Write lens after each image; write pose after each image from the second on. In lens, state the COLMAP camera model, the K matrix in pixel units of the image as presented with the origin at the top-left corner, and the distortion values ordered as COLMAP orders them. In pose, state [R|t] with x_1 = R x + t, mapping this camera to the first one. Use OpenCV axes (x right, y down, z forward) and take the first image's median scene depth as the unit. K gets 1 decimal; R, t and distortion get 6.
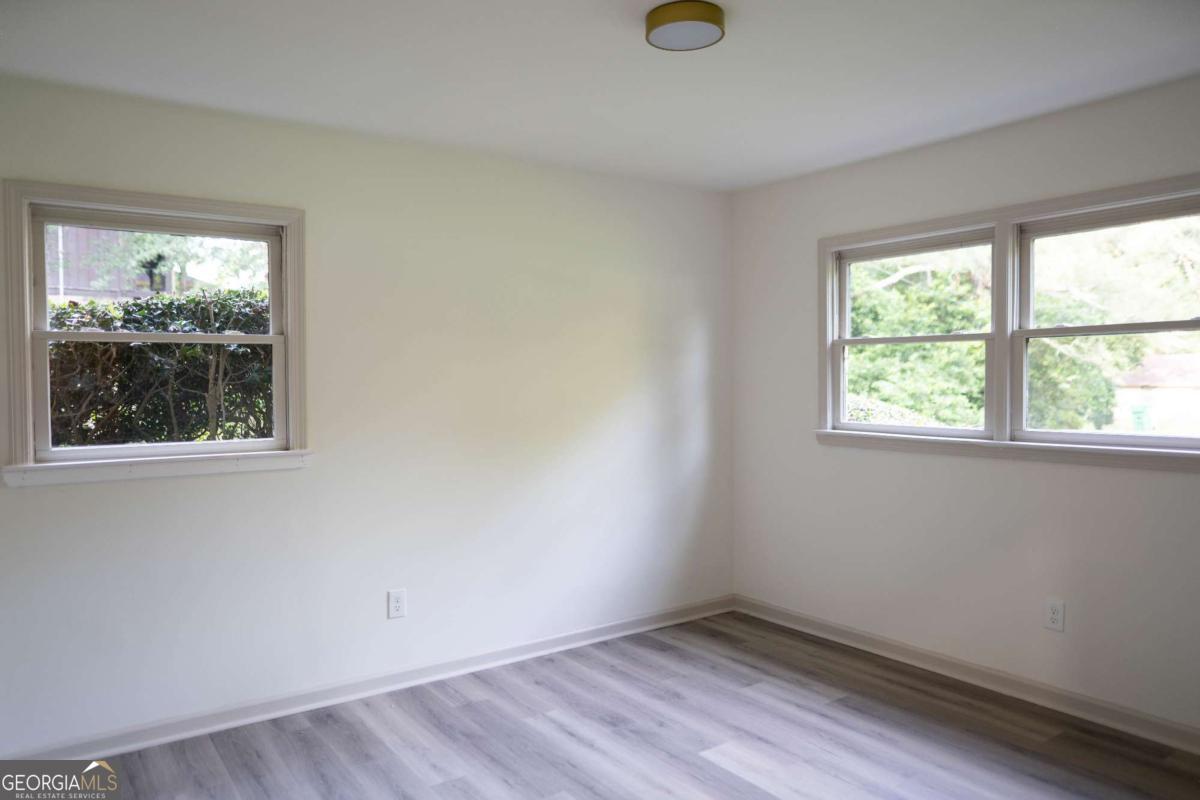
lens RADIAL K [[833.3, 0, 603.0], [0, 833.3, 404.3], [0, 0, 1]] dist [-0.049065, 0.025745]
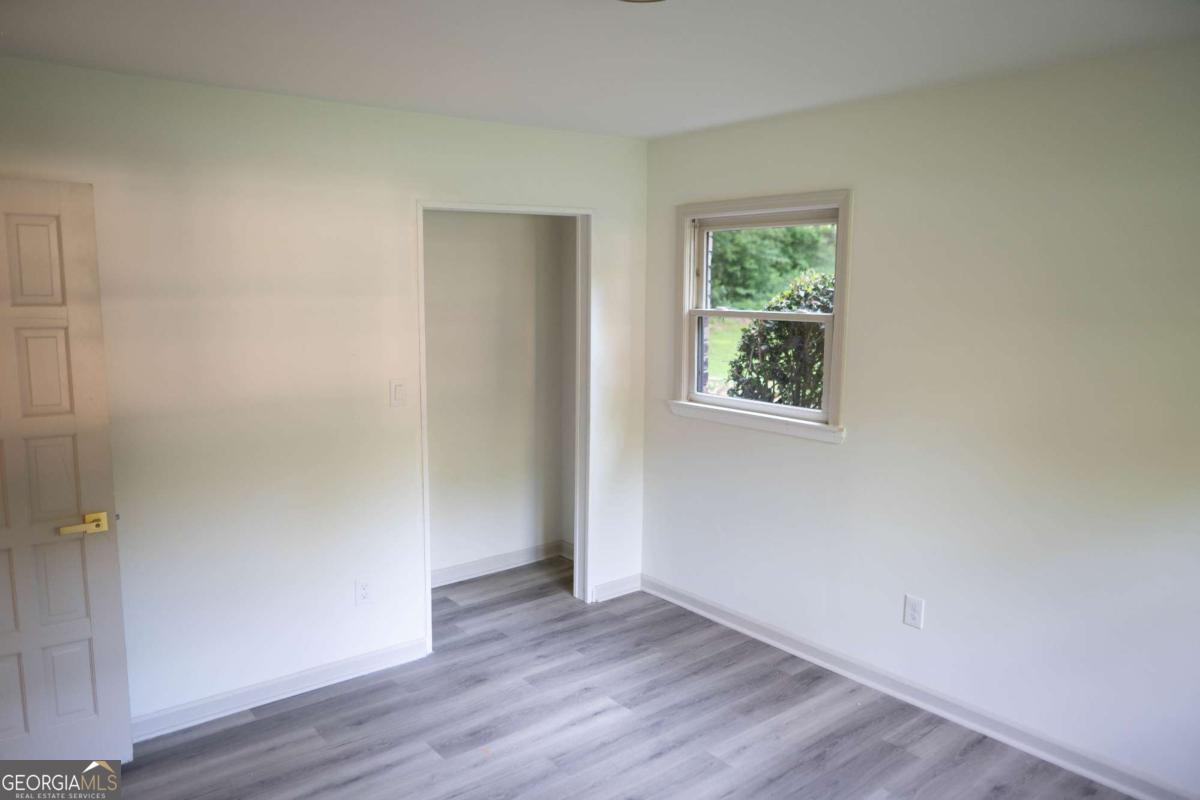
lens RADIAL K [[833.3, 0, 604.4], [0, 833.3, 395.4], [0, 0, 1]] dist [-0.049065, 0.025745]
pose [[0.047089, 0.142832, -0.988626, 0.650690], [-0.030600, 0.989466, 0.141496, -0.122900], [0.998422, 0.023589, 0.050964, 0.660376]]
